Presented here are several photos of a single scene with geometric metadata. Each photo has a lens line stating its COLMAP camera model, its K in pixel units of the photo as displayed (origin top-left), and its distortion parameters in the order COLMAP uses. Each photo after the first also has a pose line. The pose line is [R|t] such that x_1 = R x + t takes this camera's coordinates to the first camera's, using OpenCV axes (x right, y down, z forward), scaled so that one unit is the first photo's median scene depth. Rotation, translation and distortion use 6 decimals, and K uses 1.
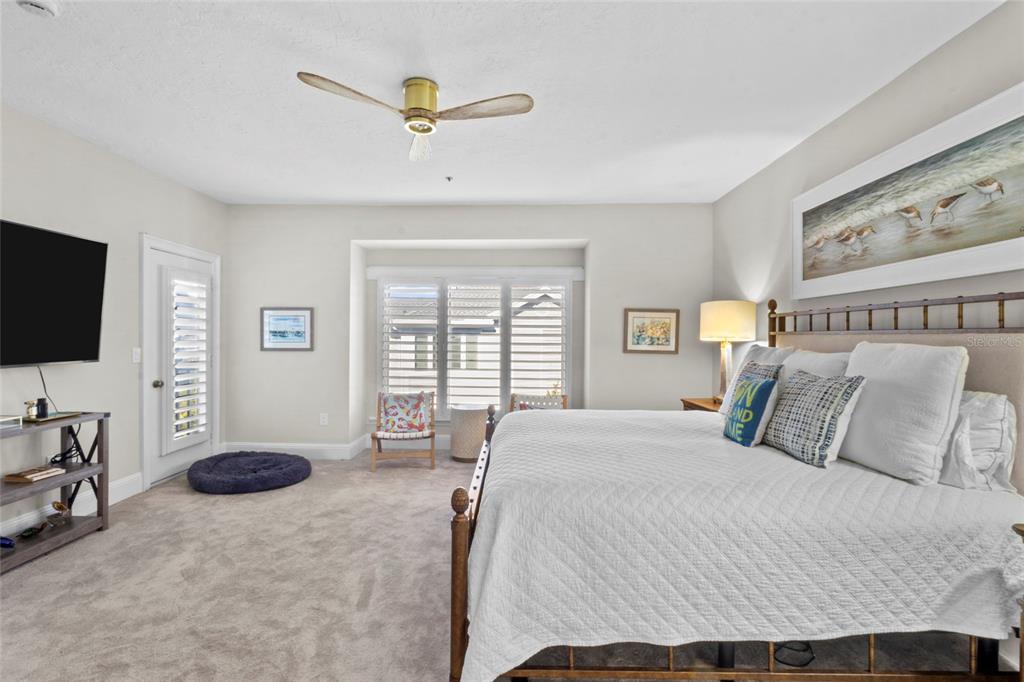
lens RADIAL K [[478.2, 0, 510.1], [0, 478.2, 342.0], [0, 0, 1]] dist [0.005826, 0.000469]
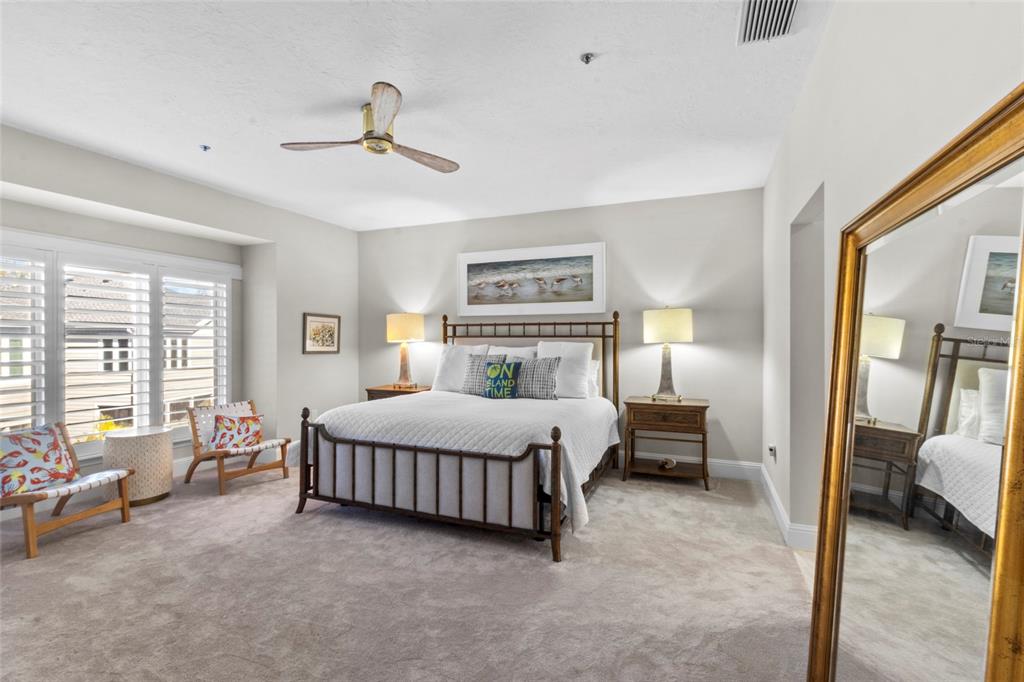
lens RADIAL K [[478.2, 0, 513.2], [0, 478.2, 338.7], [0, 0, 1]] dist [0.005826, 0.000469]
pose [[0.352590, -0.001050, 0.935777, -0.907995], [0.013011, 0.999908, -0.003780, -0.002270], [-0.935688, 0.013509, 0.352571, 0.270707]]
